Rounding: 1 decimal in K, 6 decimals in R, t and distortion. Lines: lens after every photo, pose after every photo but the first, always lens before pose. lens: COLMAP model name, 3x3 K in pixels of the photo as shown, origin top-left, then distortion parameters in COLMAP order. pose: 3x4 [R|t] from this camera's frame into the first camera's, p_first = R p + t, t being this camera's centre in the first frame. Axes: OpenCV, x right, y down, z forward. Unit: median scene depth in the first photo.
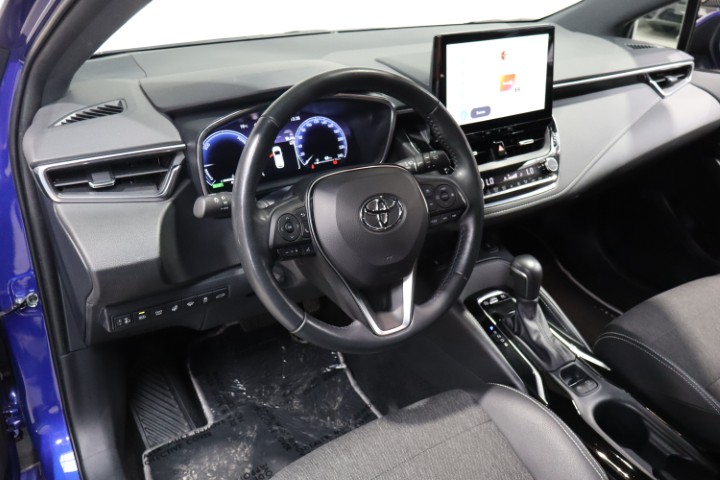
lens RADIAL K [[607.1, 0, 360.9], [0, 607.1, 242.8], [0, 0, 1]] dist [0.003299, -0.063236]
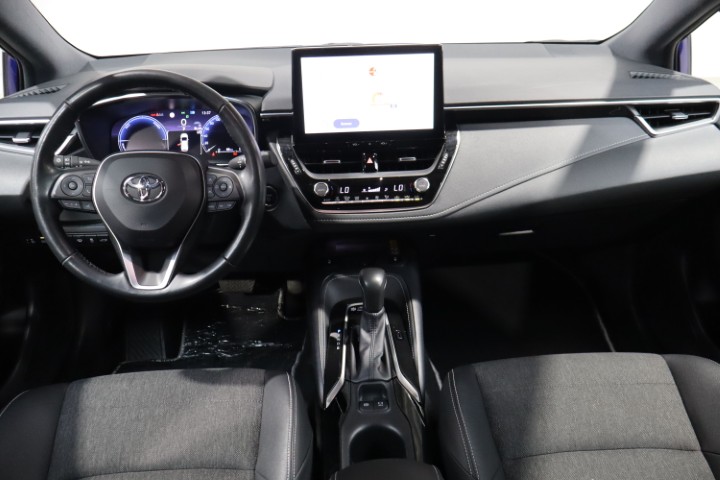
lens RADIAL K [[607.1, 0, 364.0], [0, 607.1, 236.7], [0, 0, 1]] dist [0.003299, -0.063236]
pose [[0.865159, 0.187046, -0.465310, 0.759474], [-0.201078, 0.979375, 0.019825, -0.050732], [0.459421, 0.076412, 0.884926, 0.098202]]
